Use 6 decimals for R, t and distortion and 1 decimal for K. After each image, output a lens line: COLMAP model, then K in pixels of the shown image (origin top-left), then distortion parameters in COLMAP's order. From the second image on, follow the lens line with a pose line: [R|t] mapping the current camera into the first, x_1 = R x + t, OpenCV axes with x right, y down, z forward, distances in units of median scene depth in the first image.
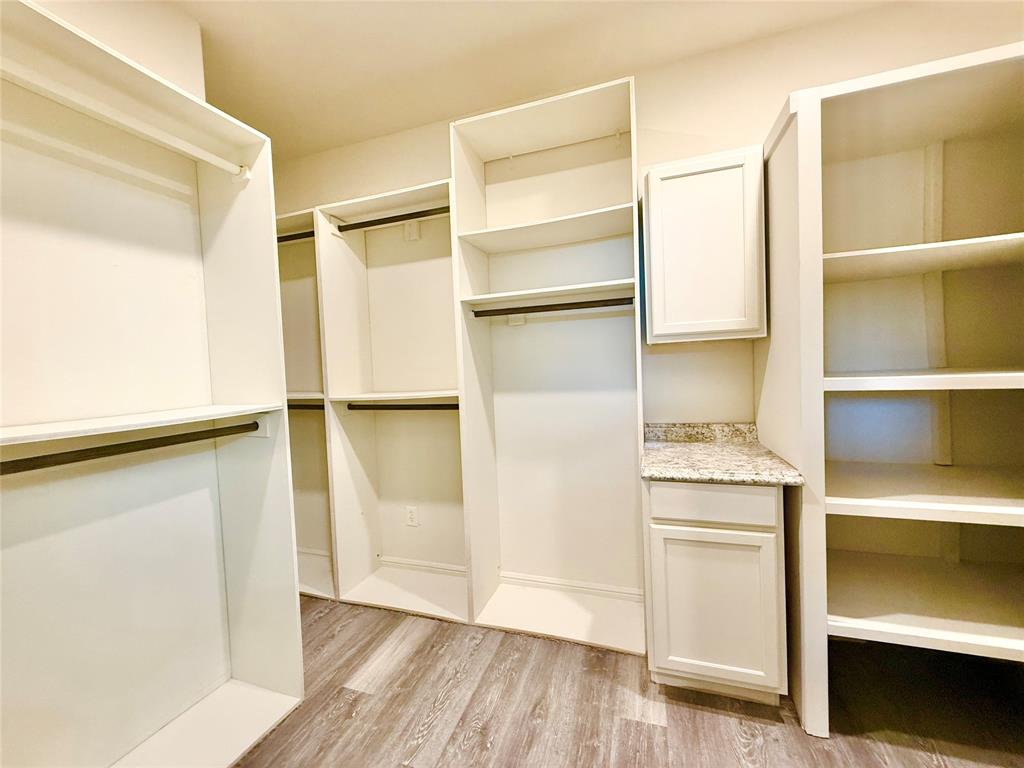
lens RADIAL K [[407.4, 0, 511.0], [0, 407.4, 382.6], [0, 0, 1]] dist [-0.000780, 0.000580]
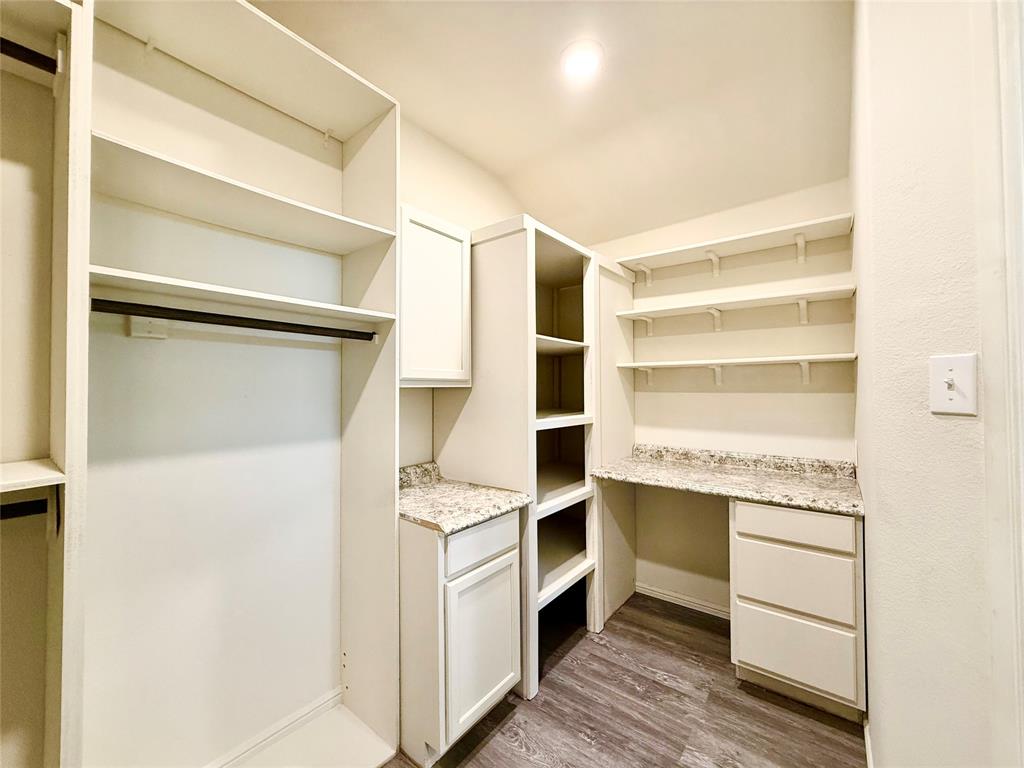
lens RADIAL K [[407.4, 0, 515.9], [0, 407.4, 381.5], [0, 0, 1]] dist [-0.000780, 0.000580]
pose [[0.334154, 0.059748, 0.940623, -0.435032], [0.025747, 0.997038, -0.072478, -0.036357], [-0.942167, 0.048437, 0.331626, 0.447969]]
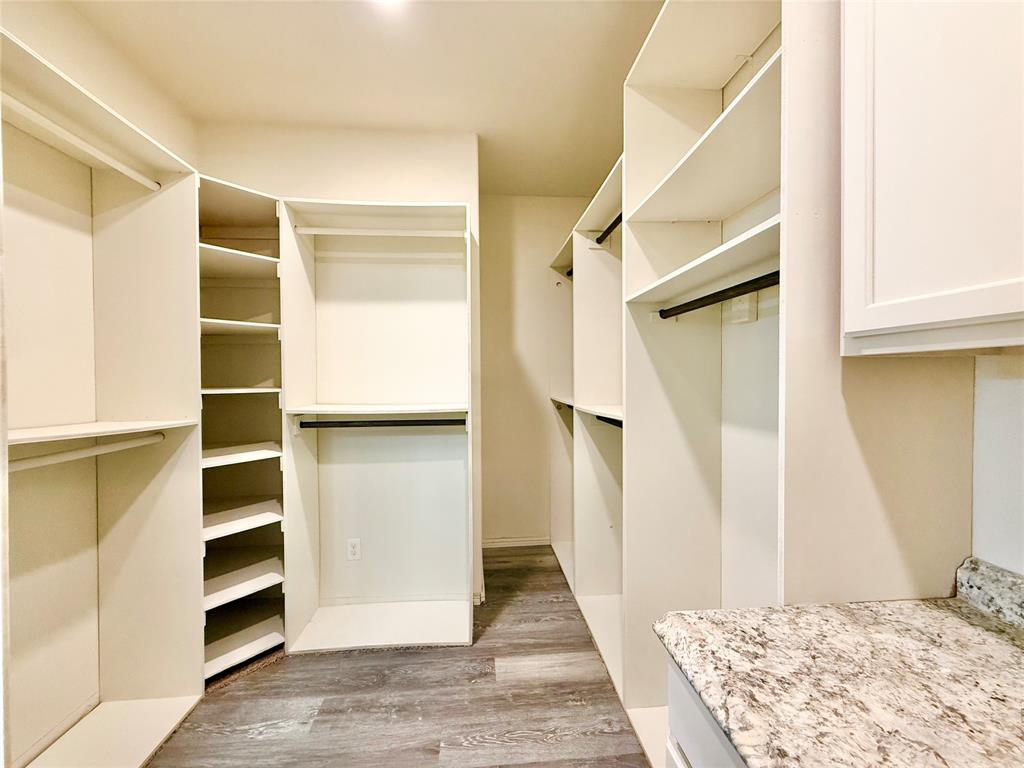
lens RADIAL K [[407.4, 0, 514.1], [0, 407.4, 385.0], [0, 0, 1]] dist [-0.000780, 0.000580]
pose [[0.409139, 0.059898, -0.910504, 0.588639], [-0.057738, 0.997543, 0.039679, -0.063701], [0.910644, 0.036337, 0.411592, 0.537409]]
